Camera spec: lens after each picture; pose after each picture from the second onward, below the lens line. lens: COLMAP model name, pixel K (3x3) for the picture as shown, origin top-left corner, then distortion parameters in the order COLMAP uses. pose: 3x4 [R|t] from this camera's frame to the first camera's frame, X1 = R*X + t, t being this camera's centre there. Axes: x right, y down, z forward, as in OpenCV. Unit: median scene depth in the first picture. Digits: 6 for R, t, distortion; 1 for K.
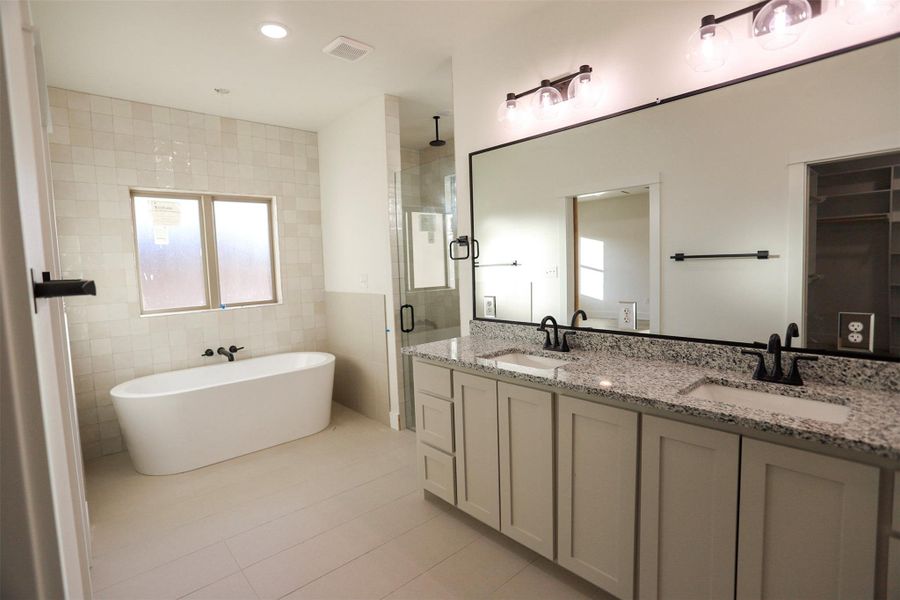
lens RADIAL K [[436.1, 0, 447.8], [0, 436.1, 299.0], [0, 0, 1]] dist [-0.073979, 0.033667]
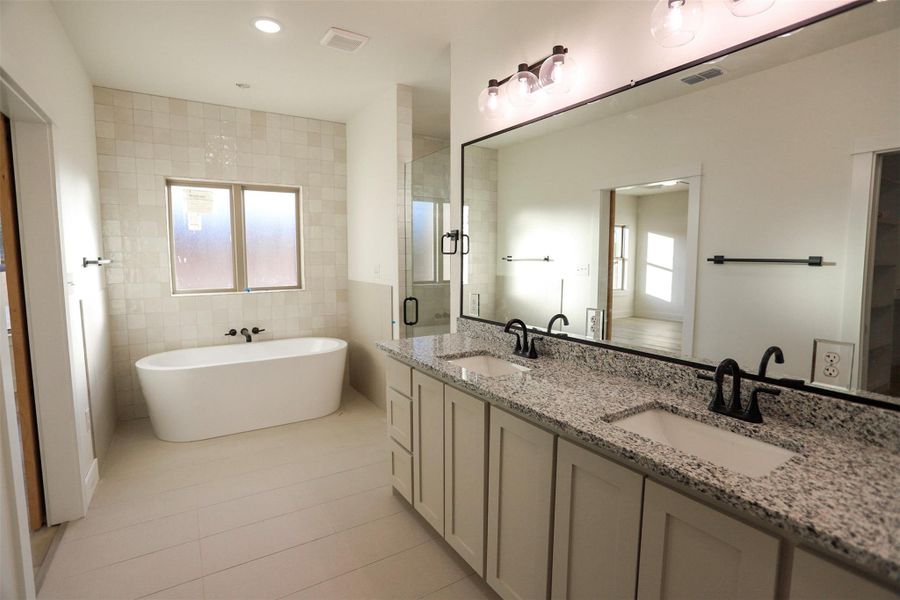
lens RADIAL K [[436.1, 0, 447.8], [0, 436.1, 299.0], [0, 0, 1]] dist [-0.073979, 0.033667]
pose [[0.984917, 0.052381, -0.164909, 0.168066], [-0.048742, 0.998472, 0.026039, -0.014587], [0.166021, -0.017608, 0.985965, 0.036706]]
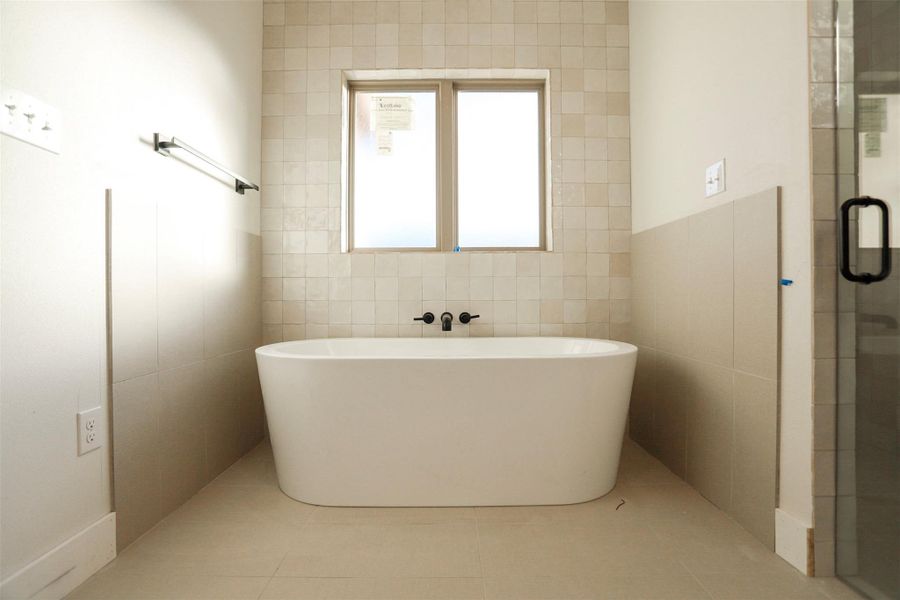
lens RADIAL K [[436.1, 0, 447.8], [0, 436.1, 299.0], [0, 0, 1]] dist [-0.073979, 0.033667]
pose [[0.743848, 0.035006, -0.667432, -0.127099], [-0.074940, 0.996698, -0.031244, 0.134515], [0.664135, 0.073258, 0.744015, 0.625273]]
